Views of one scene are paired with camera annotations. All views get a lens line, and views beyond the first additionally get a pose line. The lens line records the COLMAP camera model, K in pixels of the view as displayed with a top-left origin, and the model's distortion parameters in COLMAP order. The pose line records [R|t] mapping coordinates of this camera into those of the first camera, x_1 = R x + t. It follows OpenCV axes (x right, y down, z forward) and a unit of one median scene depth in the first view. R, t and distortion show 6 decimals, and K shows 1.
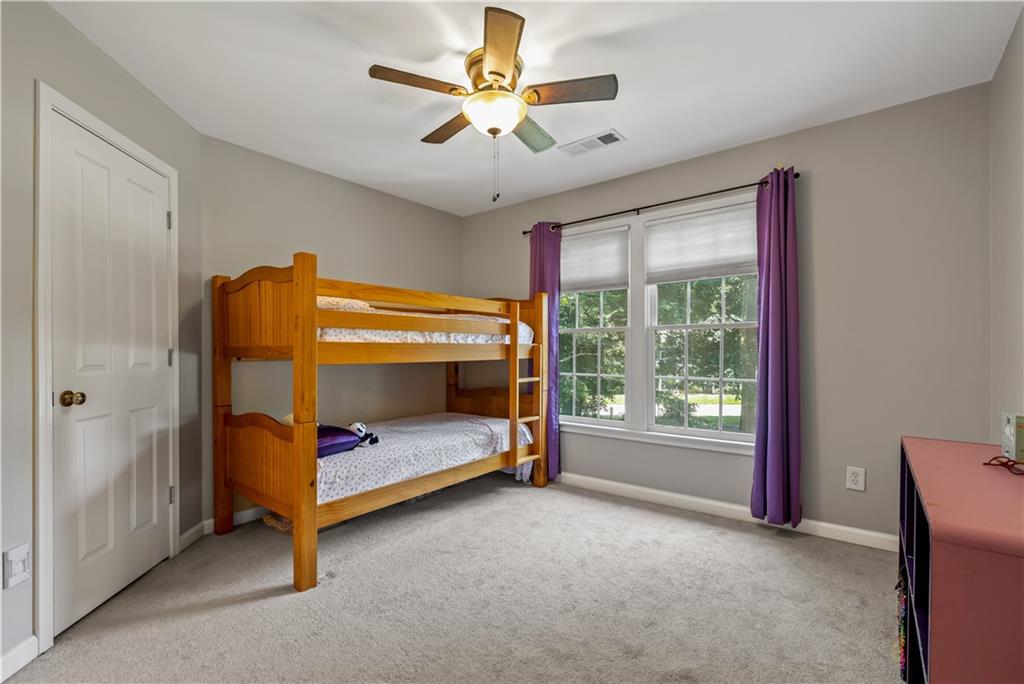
lens RADIAL K [[447.0, 0, 508.5], [0, 447.0, 353.2], [0, 0, 1]] dist [0.004993, 0.000538]
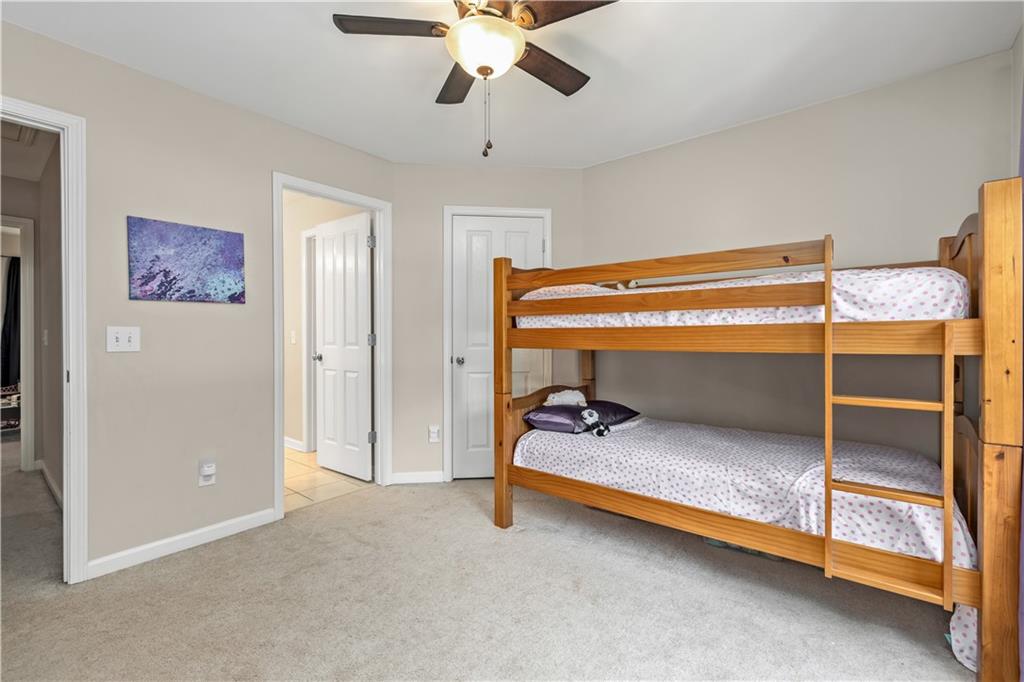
lens RADIAL K [[447.0, 0, 509.2], [0, 447.0, 334.9], [0, 0, 1]] dist [0.004993, 0.000538]
pose [[-0.012069, 0.001329, -0.999926, 0.598934], [-0.003389, 0.999993, 0.001370, -0.007900], [0.999921, 0.003406, -0.012064, 0.780210]]
